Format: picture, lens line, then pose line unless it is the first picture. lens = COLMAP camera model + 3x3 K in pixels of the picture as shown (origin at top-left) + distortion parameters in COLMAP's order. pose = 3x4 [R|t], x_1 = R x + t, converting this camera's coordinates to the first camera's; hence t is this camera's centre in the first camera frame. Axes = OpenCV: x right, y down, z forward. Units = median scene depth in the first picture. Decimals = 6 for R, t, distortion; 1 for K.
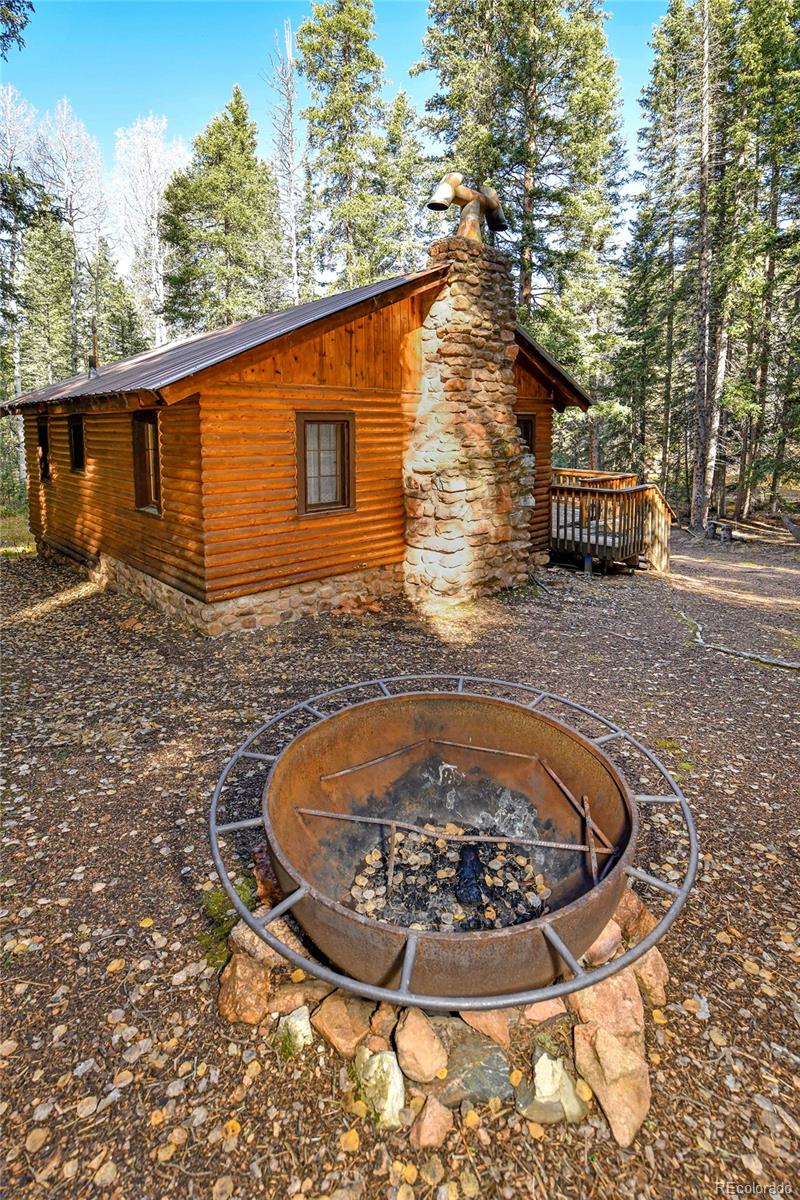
lens RADIAL K [[507.6, 0, 431.9], [0, 507.6, 580.1], [0, 0, 1]] dist [-0.012769, -0.000587]
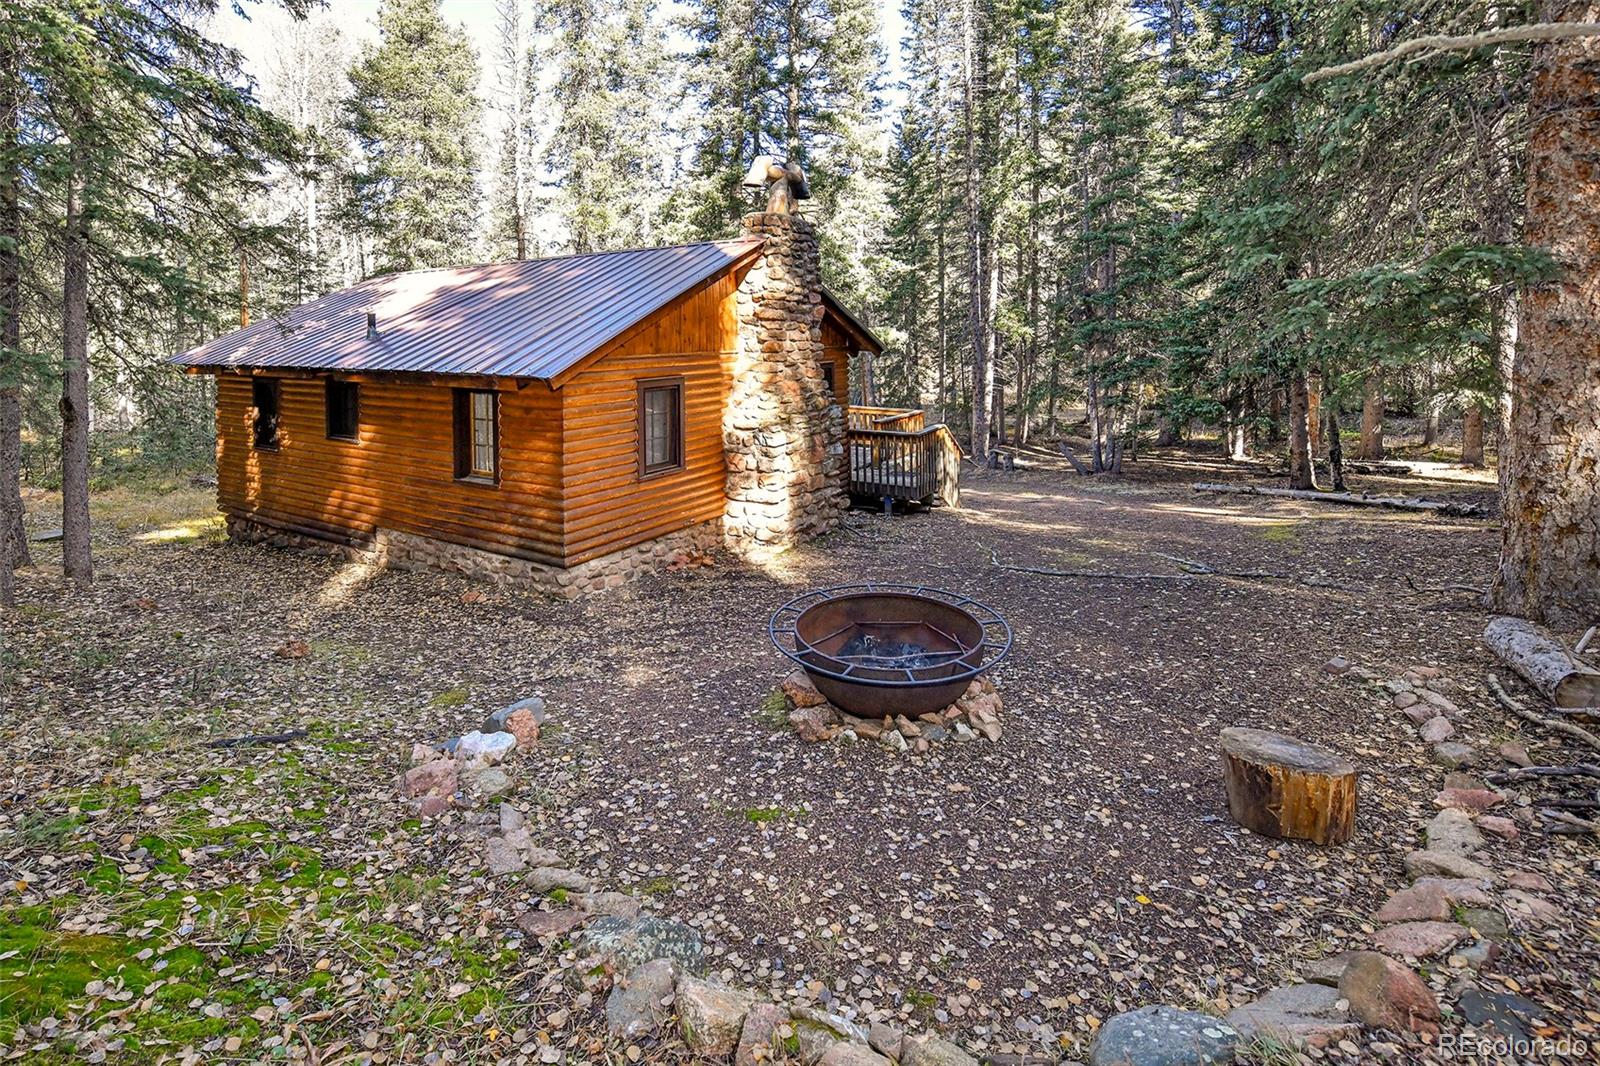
lens RADIAL K [[676.8, 0, 797.0], [0, 676.8, 563.1], [0, 0, 1]] dist [-0.012769, -0.000587]
pose [[0.972497, -0.084680, 0.216979, -0.224565], [0.074442, 0.995710, 0.054948, -0.004190], [-0.220701, -0.037284, 0.974629, -0.373869]]
